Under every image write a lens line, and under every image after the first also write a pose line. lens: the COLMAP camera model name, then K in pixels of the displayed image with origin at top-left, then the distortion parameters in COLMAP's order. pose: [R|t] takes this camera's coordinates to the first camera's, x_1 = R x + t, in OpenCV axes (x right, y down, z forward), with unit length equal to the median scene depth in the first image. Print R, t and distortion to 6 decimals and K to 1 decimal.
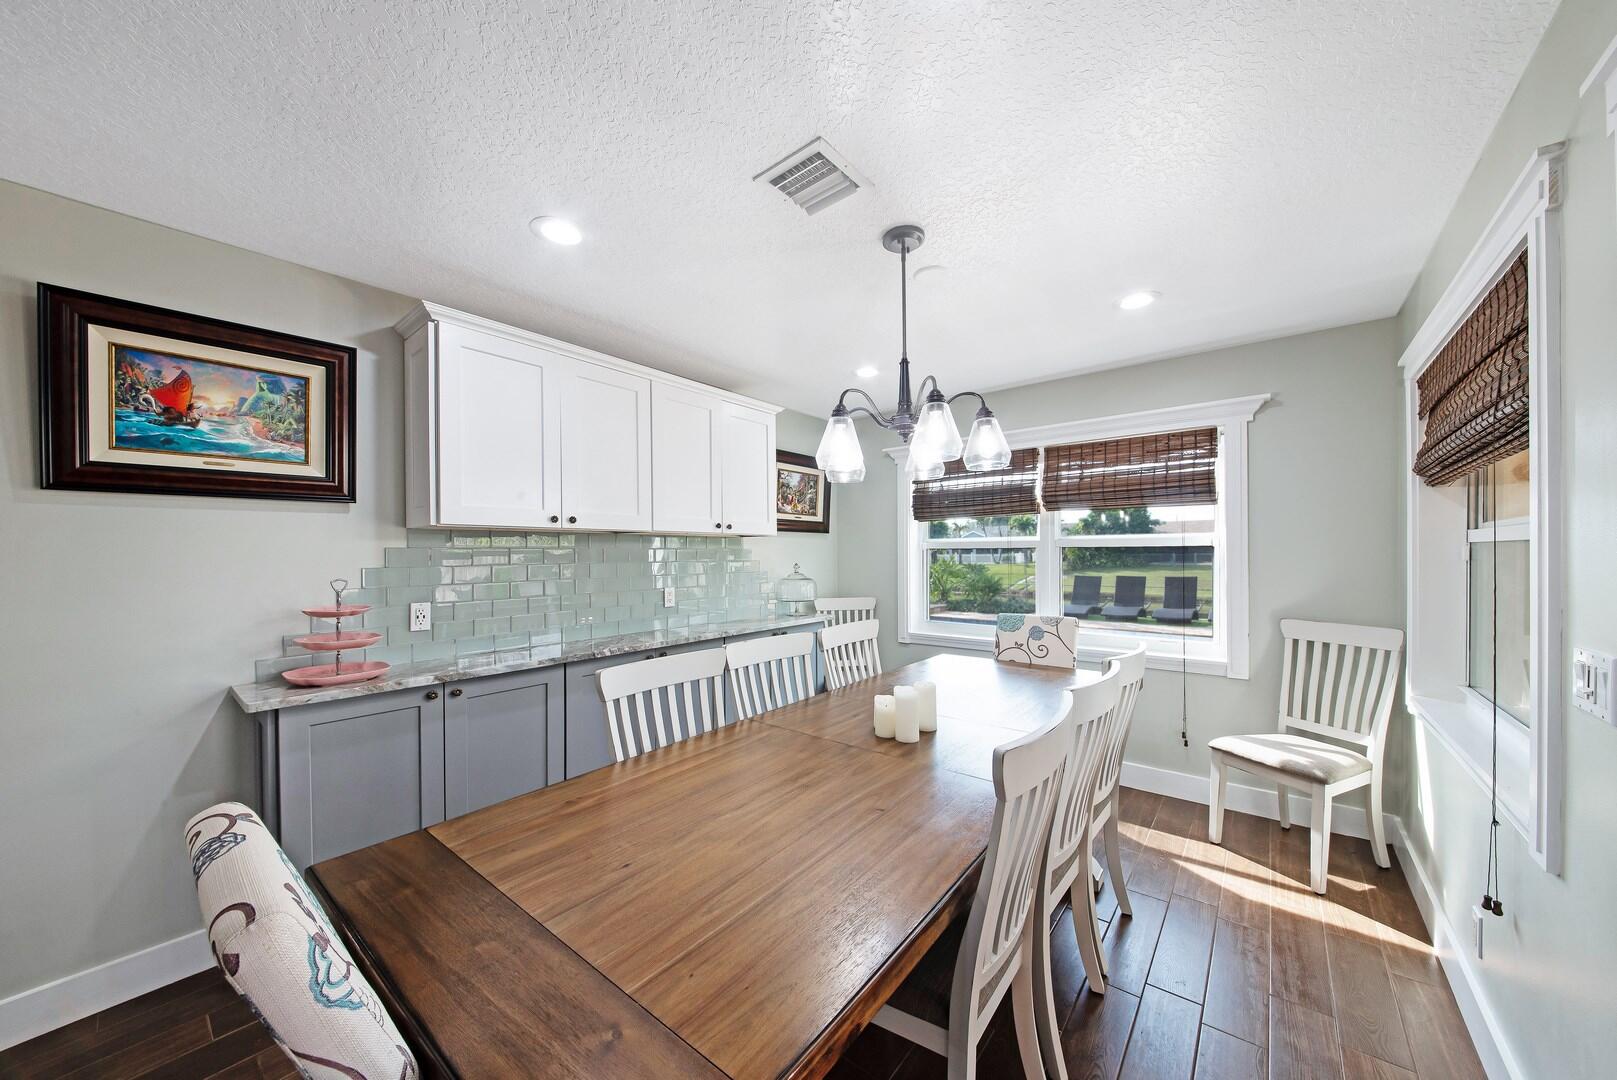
lens RADIAL K [[580.6, 0, 802.3], [0, 580.6, 553.7], [0, 0, 1]] dist [0.004900, -0.002426]
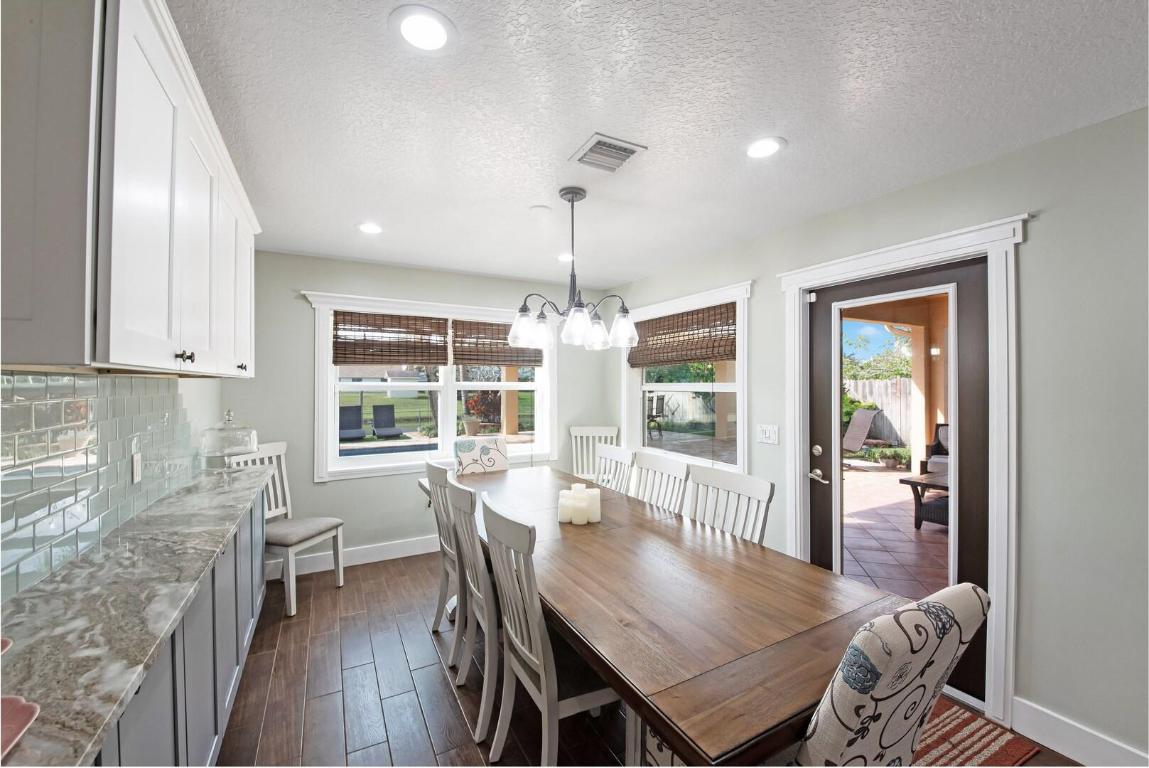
lens RADIAL K [[435.3, 0, 623.8], [0, 435.3, 382.8], [0, 0, 1]] dist [-0.018664, -0.001129]
pose [[0.366314, 0.010907, 0.930427, -0.487395], [-0.001850, 0.999938, -0.010993, -0.022249], [-0.930489, 0.002305, 0.366311, 0.270963]]
